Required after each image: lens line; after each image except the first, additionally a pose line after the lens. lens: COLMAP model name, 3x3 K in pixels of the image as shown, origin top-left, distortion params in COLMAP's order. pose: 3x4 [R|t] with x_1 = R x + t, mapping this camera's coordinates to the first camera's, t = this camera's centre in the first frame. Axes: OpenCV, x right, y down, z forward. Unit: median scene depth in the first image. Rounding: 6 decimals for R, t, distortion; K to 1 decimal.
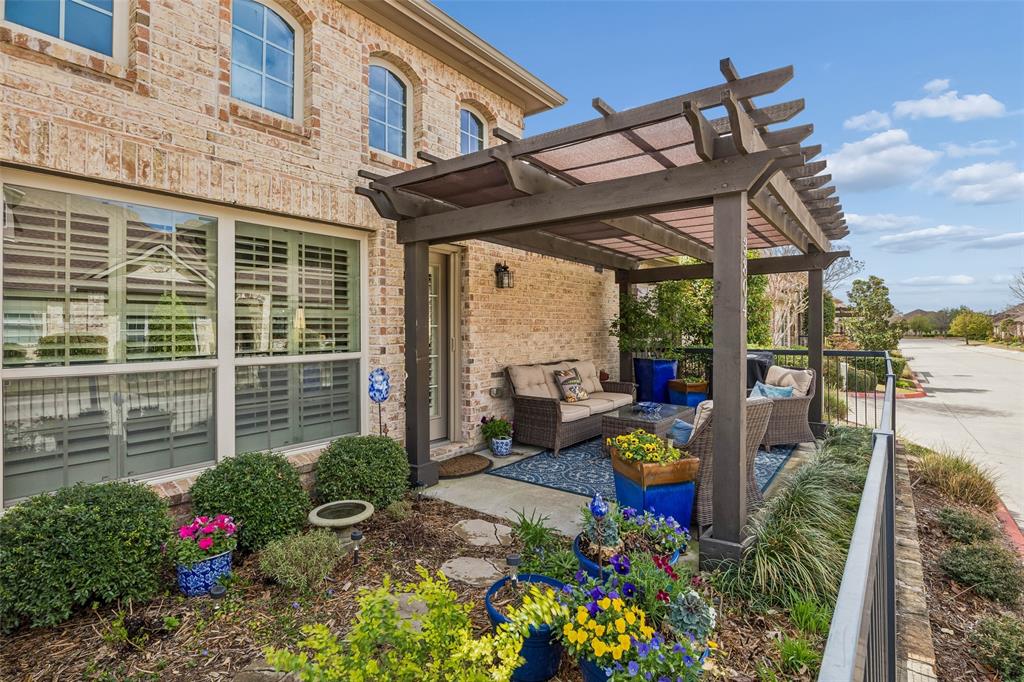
lens RADIAL K [[511.4, 0, 514.0], [0, 511.4, 328.7], [0, 0, 1]] dist [-0.002786, -0.000118]
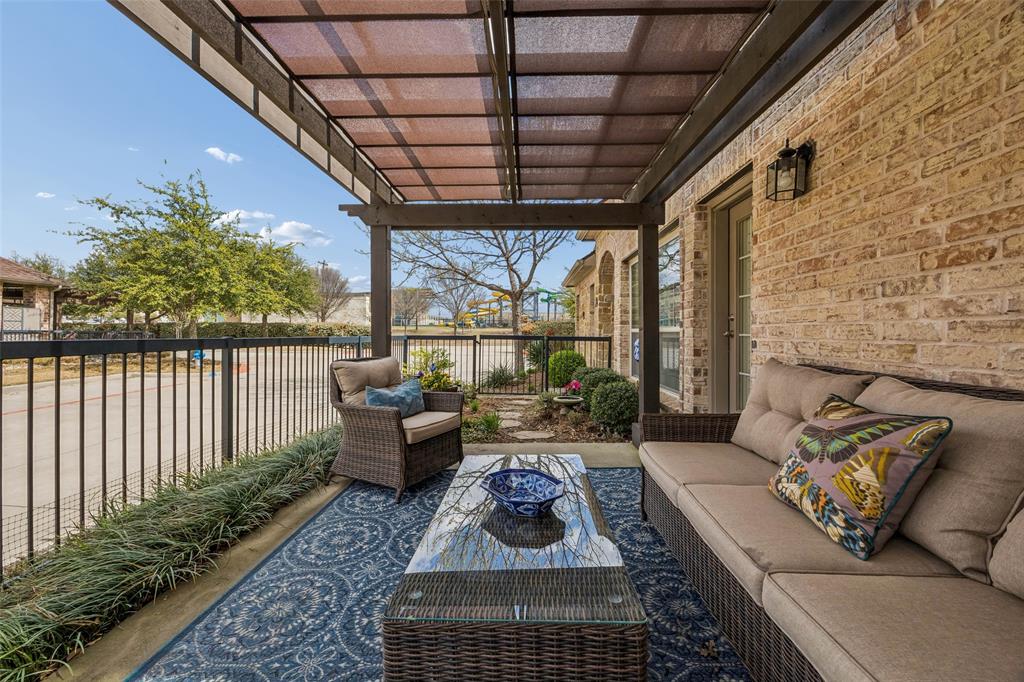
lens RADIAL K [[393.6, 0, 513.1], [0, 393.6, 336.3], [0, 0, 1]] dist [0.000736, 0.000298]
pose [[-0.818220, 0.002411, -0.574901, 0.499940], [-0.003385, 0.999954, 0.009012, 0.059527], [0.574896, 0.009319, -0.818174, 1.445893]]
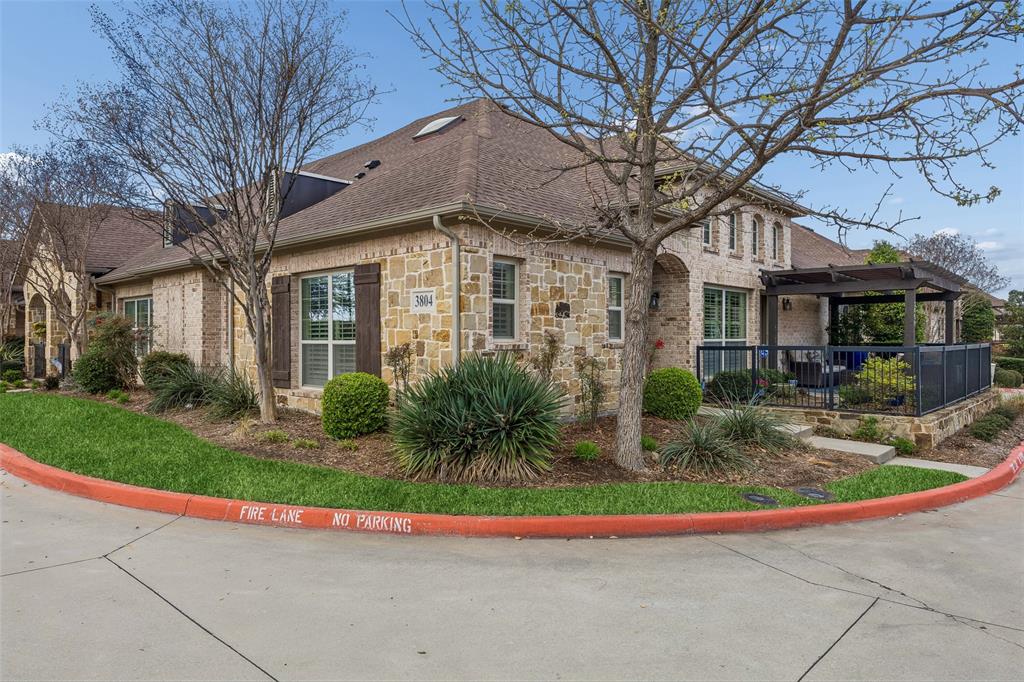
lens RADIAL K [[657.4, 0, 512.0], [0, 657.4, 341.0], [0, 0, 1]] dist [0.003588, 0.001019]
pose [[0.994846, 0.004326, -0.101302, -1.075210], [-0.003893, 0.999982, 0.004471, 0.046397], [0.101320, -0.004053, 0.994846, -2.204425]]
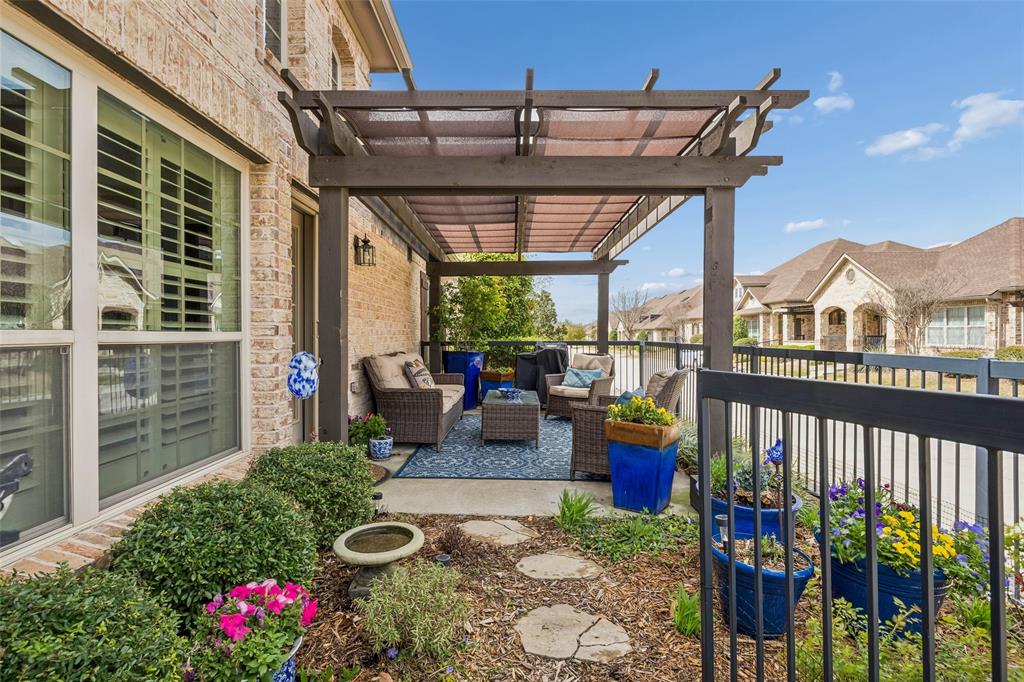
lens RADIAL K [[503.5, 0, 512.0], [0, 503.5, 341.0], [0, 0, 1]] dist [0.002534, 0.000687]
pose [[0.802610, -0.001302, 0.596503, -0.406330], [-0.003974, 0.999964, 0.007529, 0.050227], [-0.596491, -0.008413, 0.802576, 0.221283]]
